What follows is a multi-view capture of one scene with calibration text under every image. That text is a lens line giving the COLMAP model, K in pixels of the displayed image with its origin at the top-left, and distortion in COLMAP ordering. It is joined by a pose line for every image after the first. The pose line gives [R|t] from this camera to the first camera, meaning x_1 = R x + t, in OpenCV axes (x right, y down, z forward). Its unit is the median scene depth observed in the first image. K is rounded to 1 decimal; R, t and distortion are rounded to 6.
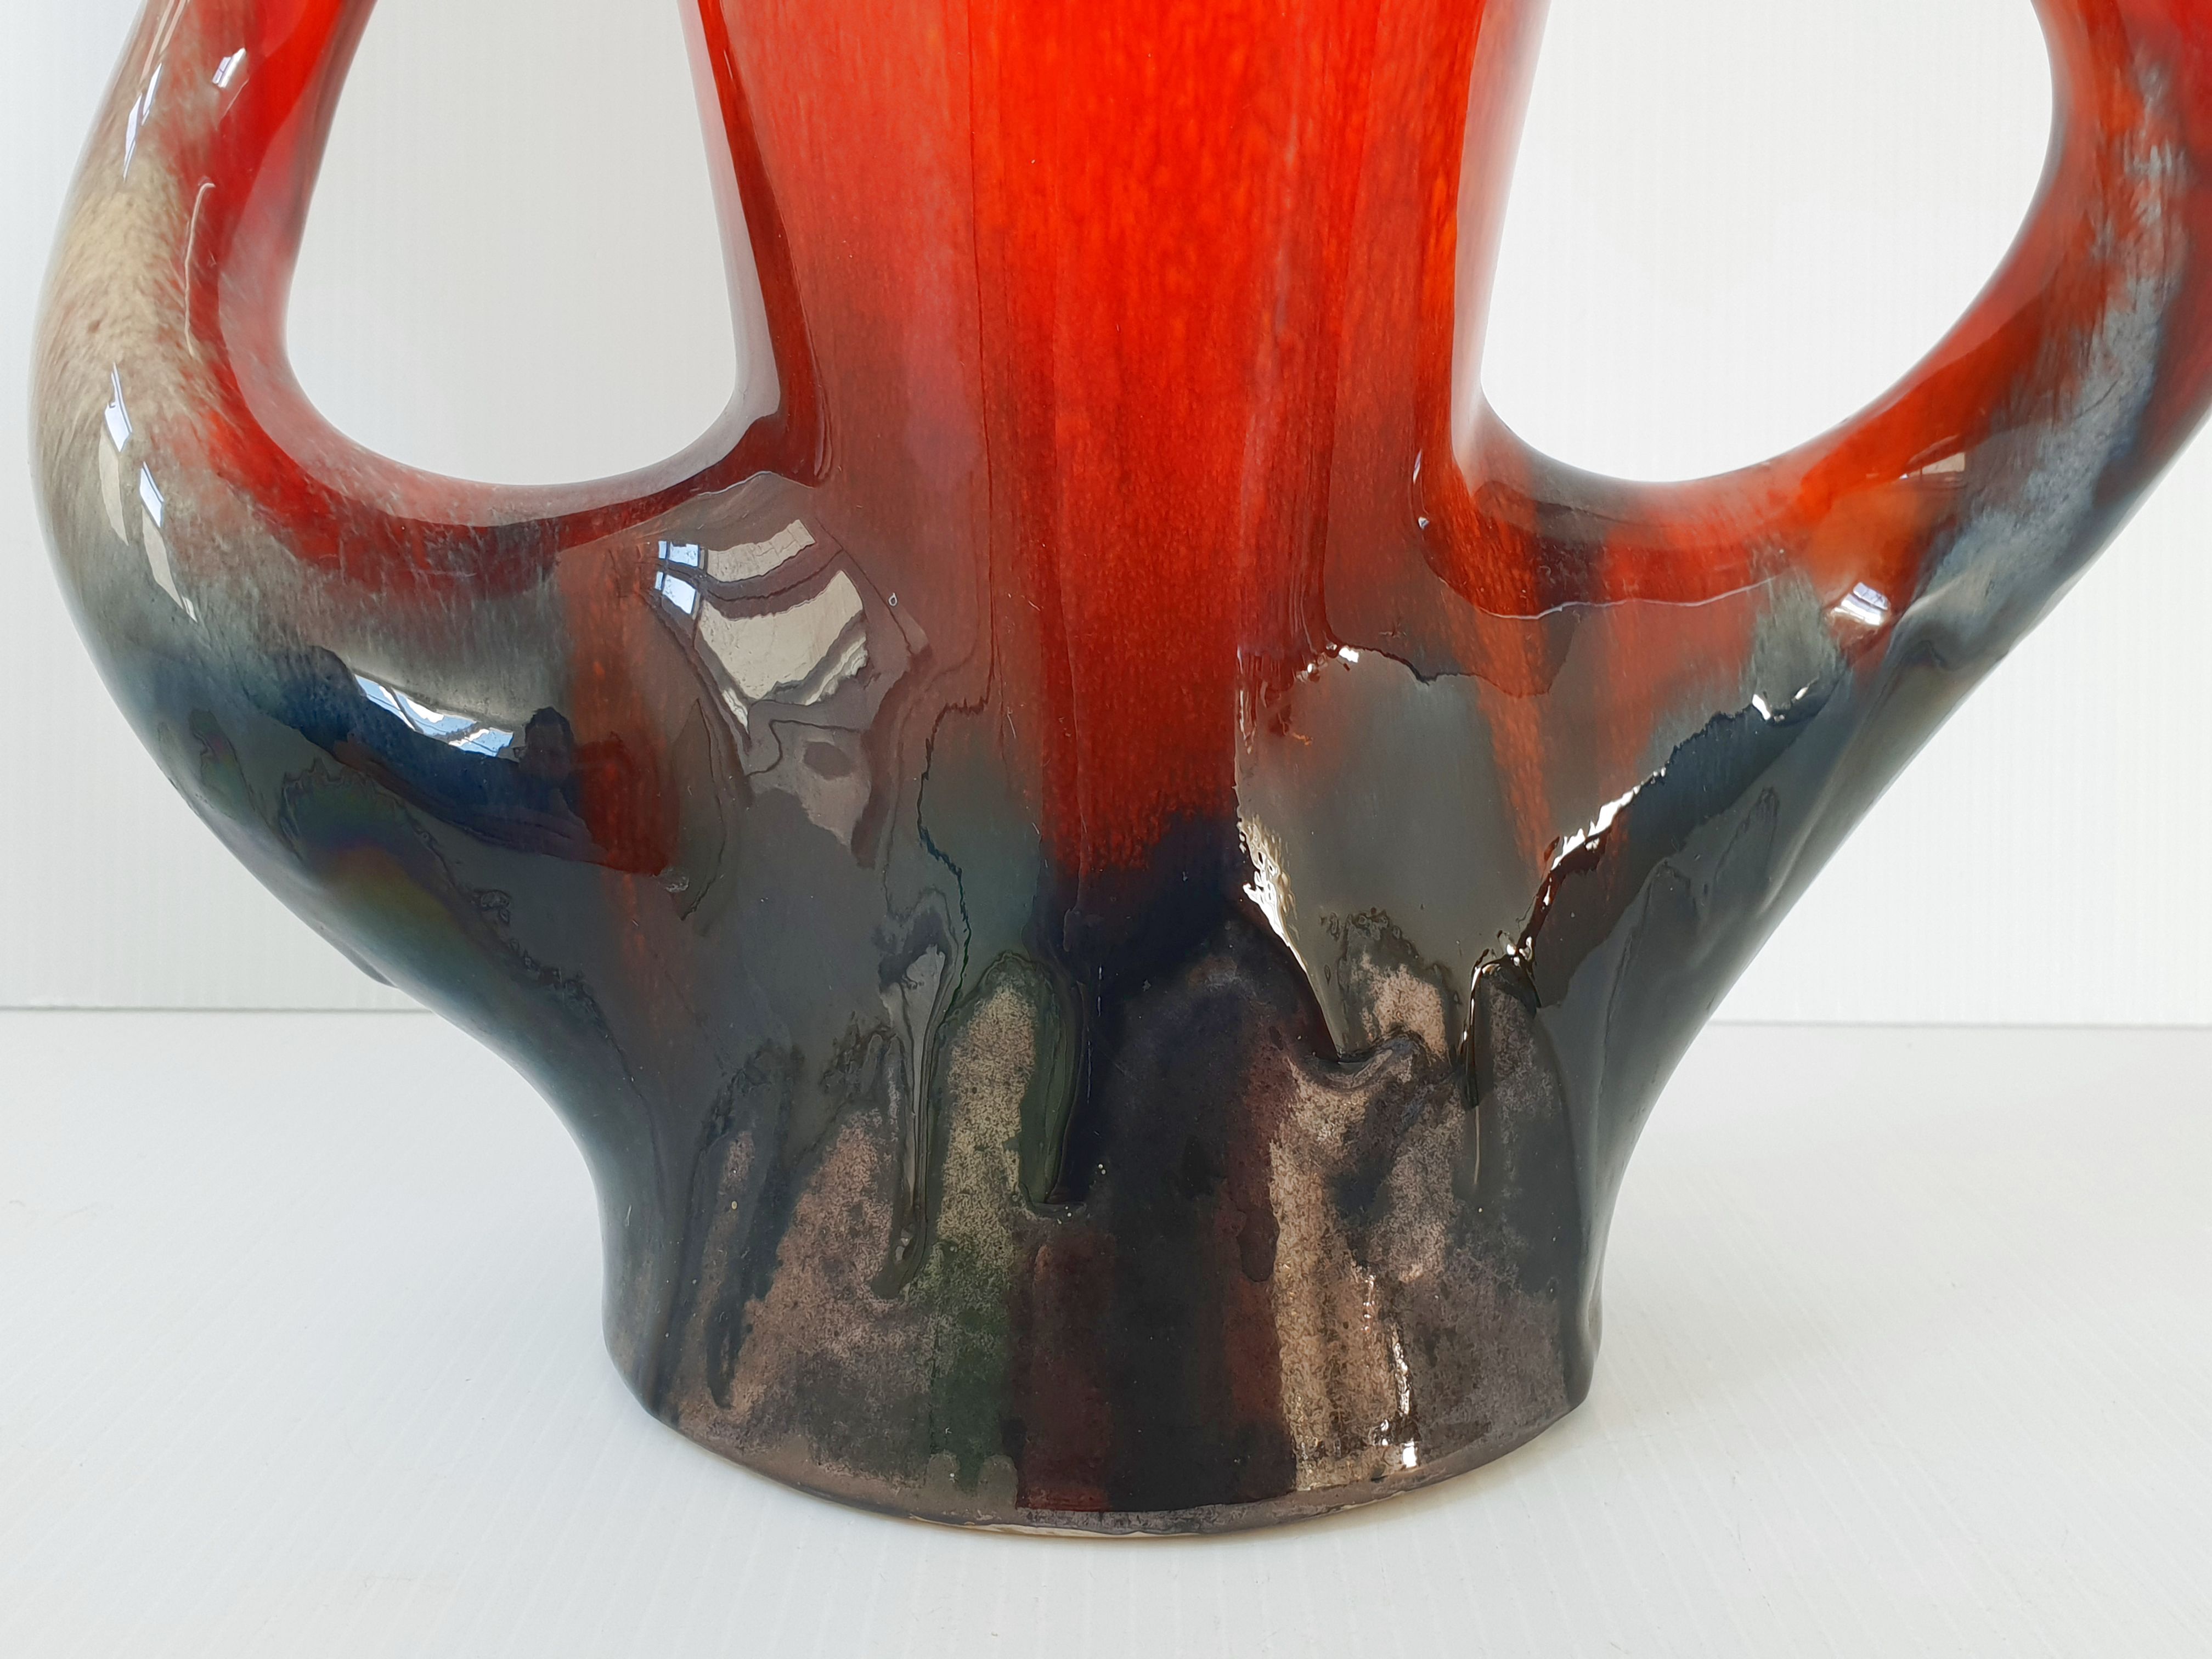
lens RADIAL K [[2232.7, 0, 1106.0], [0, 2232.7, 829.5], [0, 0, 1]] dist [0.143296, -0.434399]
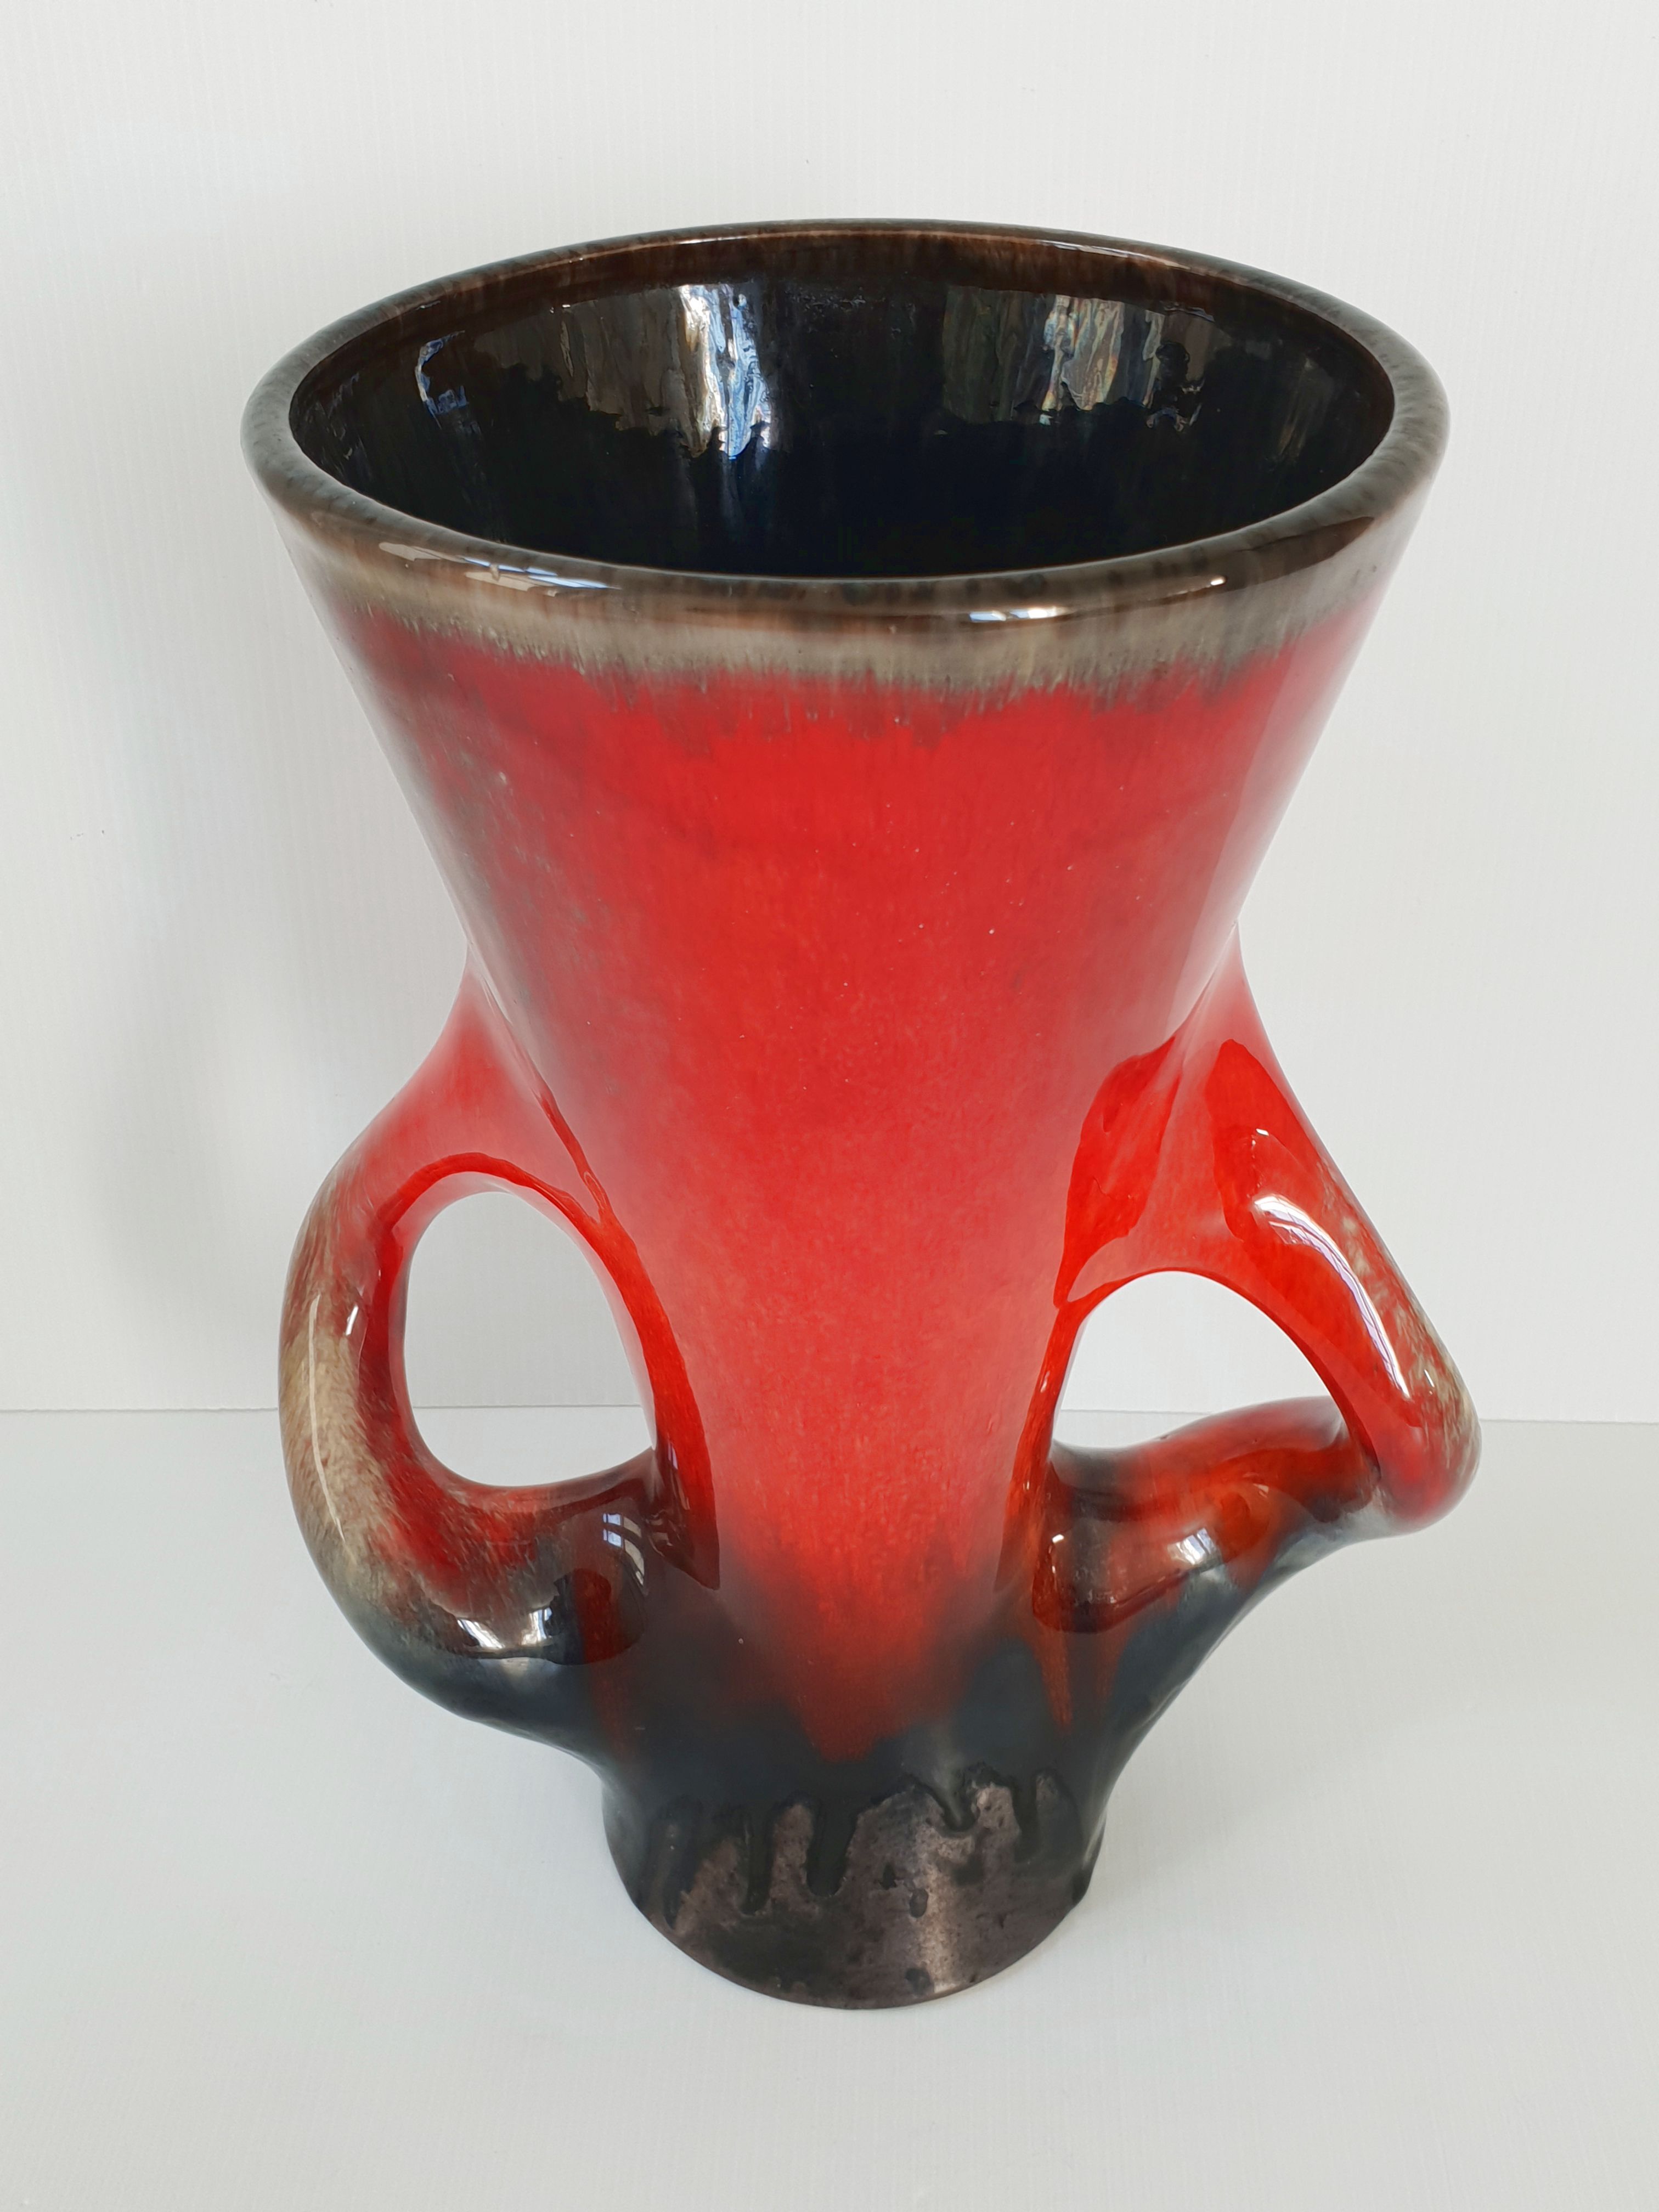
lens RADIAL K [[2232.7, 0, 829.5], [0, 2232.7, 1106.0], [0, 0, 1]] dist [0.143296, -0.434399]
pose [[0.998976, 0.009684, -0.044196, 0.070302], [0.009017, 0.914617, 0.404222, -1.380848], [0.044337, -0.404206, 0.913593, -0.668261]]
